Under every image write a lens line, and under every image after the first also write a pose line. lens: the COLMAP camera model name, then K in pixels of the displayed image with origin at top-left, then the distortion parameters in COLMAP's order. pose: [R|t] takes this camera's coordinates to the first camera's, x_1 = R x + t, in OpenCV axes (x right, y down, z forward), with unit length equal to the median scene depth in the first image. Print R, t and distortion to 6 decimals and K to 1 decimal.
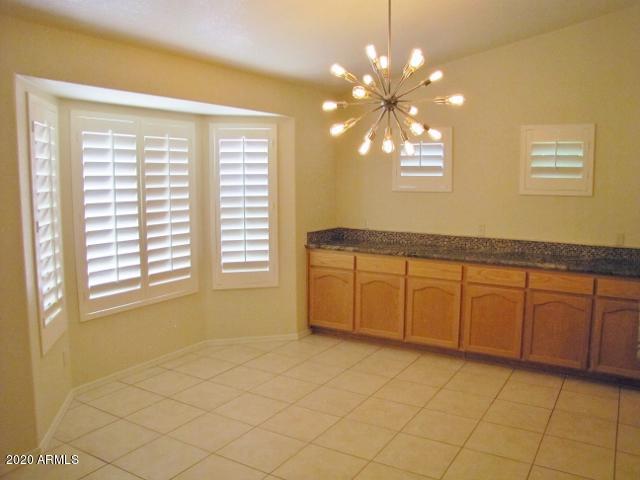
lens RADIAL K [[539.7, 0, 330.7], [0, 539.7, 239.6], [0, 0, 1]] dist [-0.189898, 0.178155]
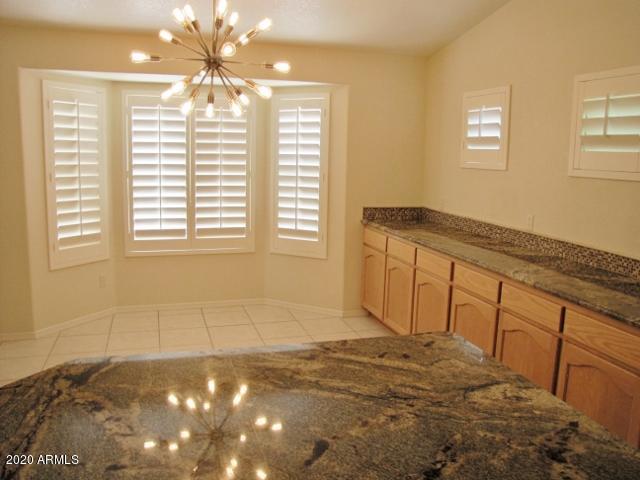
lens RADIAL K [[539.7, 0, 330.7], [0, 539.7, 239.6], [0, 0, 1]] dist [-0.189898, 0.178155]
pose [[0.752743, 0.121416, -0.647021, 0.580679], [-0.100065, 0.992527, 0.069836, -0.019004], [0.650666, 0.012175, 0.759267, 0.275157]]
